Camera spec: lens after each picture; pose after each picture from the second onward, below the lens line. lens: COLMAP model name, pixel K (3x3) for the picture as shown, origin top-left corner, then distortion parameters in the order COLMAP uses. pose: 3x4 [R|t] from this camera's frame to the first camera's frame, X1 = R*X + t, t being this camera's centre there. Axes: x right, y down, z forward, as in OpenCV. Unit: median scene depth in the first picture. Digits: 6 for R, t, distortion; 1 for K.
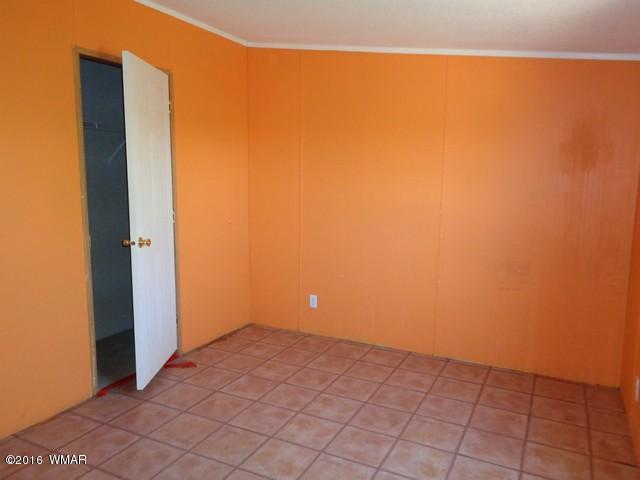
lens RADIAL K [[482.0, 0, 320.3], [0, 482.0, 240.2], [0, 0, 1]] dist [0.000585, 0.005923]
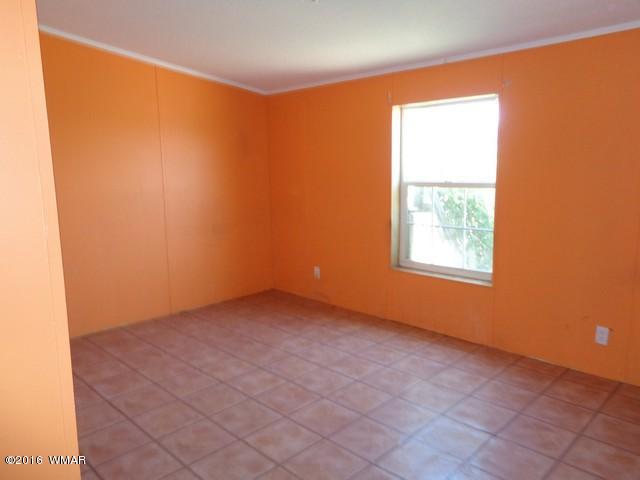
lens RADIAL K [[482.0, 0, 314.8], [0, 482.0, 242.7], [0, 0, 1]] dist [0.000585, 0.005923]
pose [[0.311862, -0.160275, 0.936512, -1.043031], [0.142803, 0.982380, 0.120571, -0.046019], [-0.939335, 0.096135, 0.329254, 0.333396]]
